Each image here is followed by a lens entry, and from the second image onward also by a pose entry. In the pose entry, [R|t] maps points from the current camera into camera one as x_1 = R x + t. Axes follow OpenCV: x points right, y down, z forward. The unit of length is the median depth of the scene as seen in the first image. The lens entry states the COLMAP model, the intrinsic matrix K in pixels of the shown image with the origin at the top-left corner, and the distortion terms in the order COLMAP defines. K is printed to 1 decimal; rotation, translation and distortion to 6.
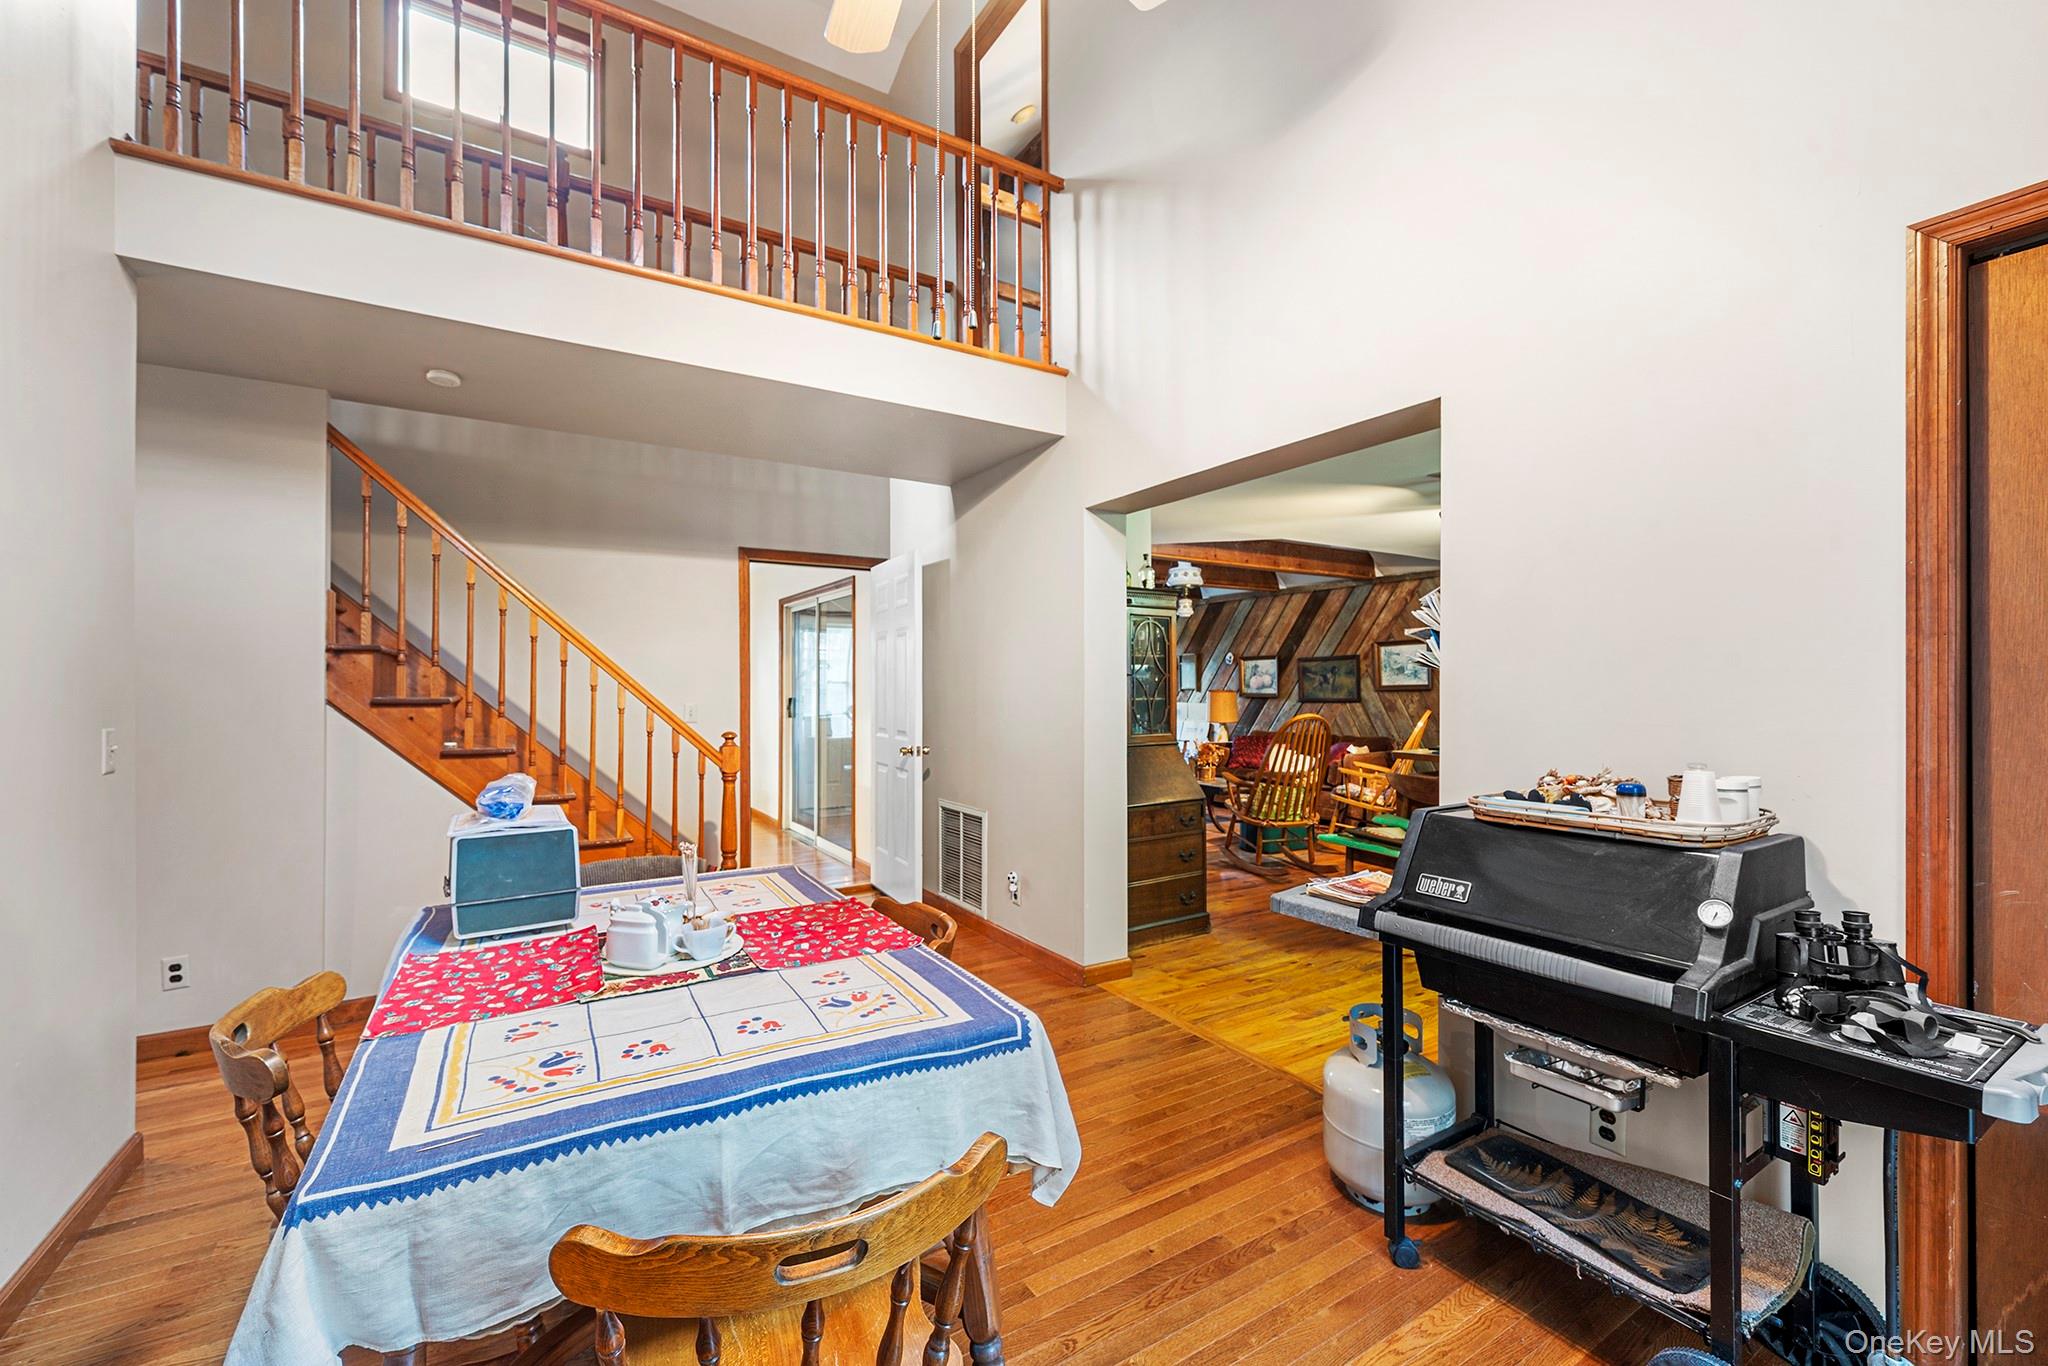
lens RADIAL K [[829.7, 0, 1025.8], [0, 829.7, 680.2], [0, 0, 1]] dist [-0.004623, 0.000159]
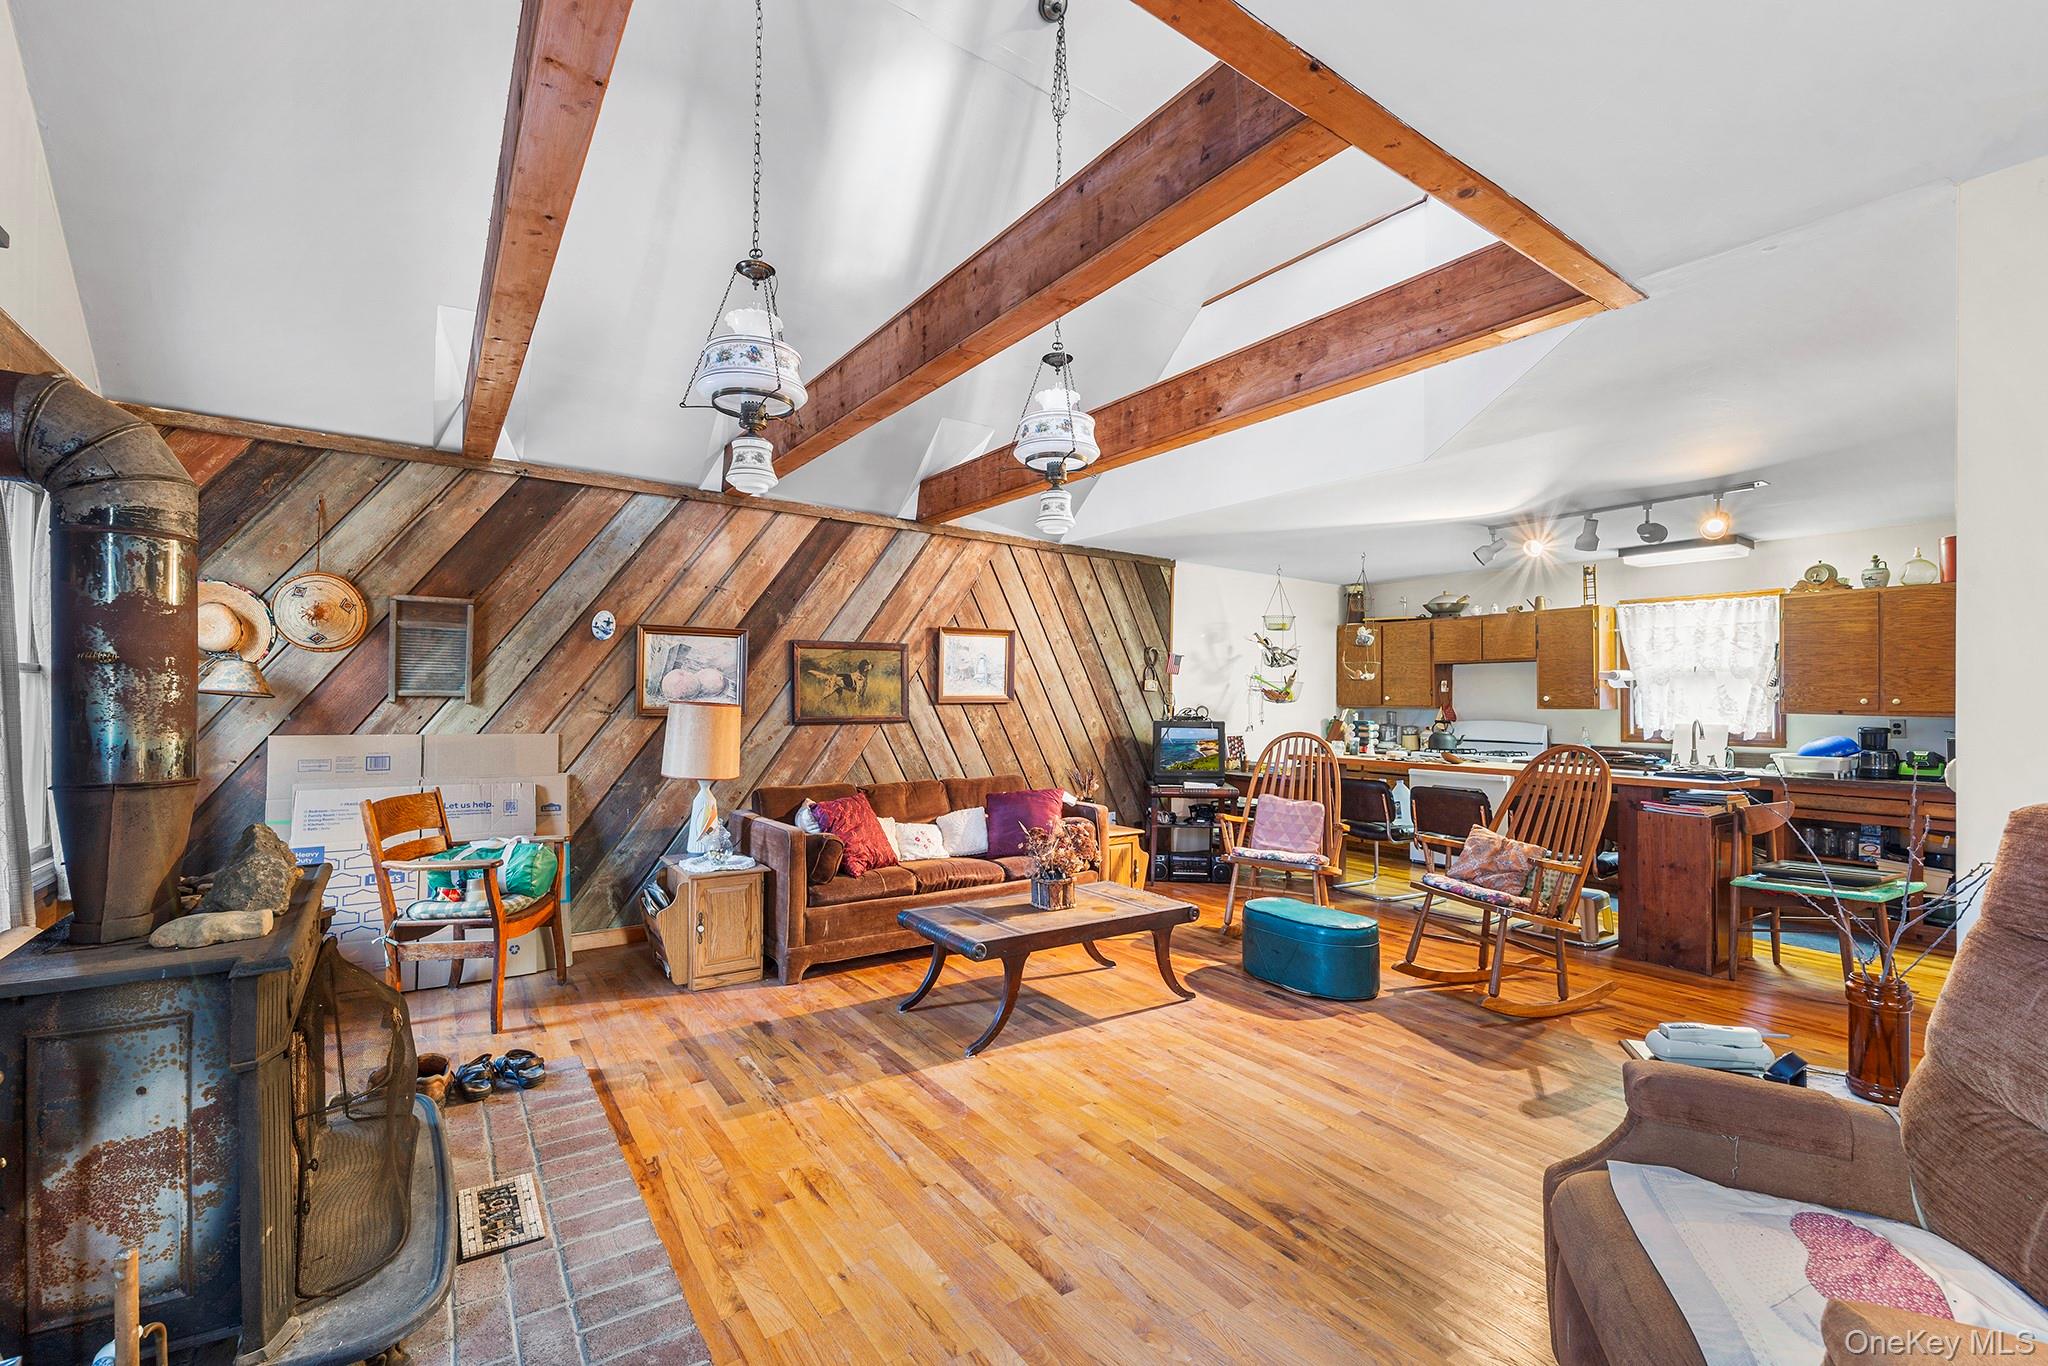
lens RADIAL K [[829.7, 0, 1024.0], [0, 829.7, 687.4], [0, 0, 1]] dist [-0.004623, 0.000159]
pose [[-0.059763, 0.012946, 0.998129, -0.199881], [-0.015108, 0.999790, -0.013872, 0.007896], [-0.998098, -0.015908, -0.059555, 0.921440]]
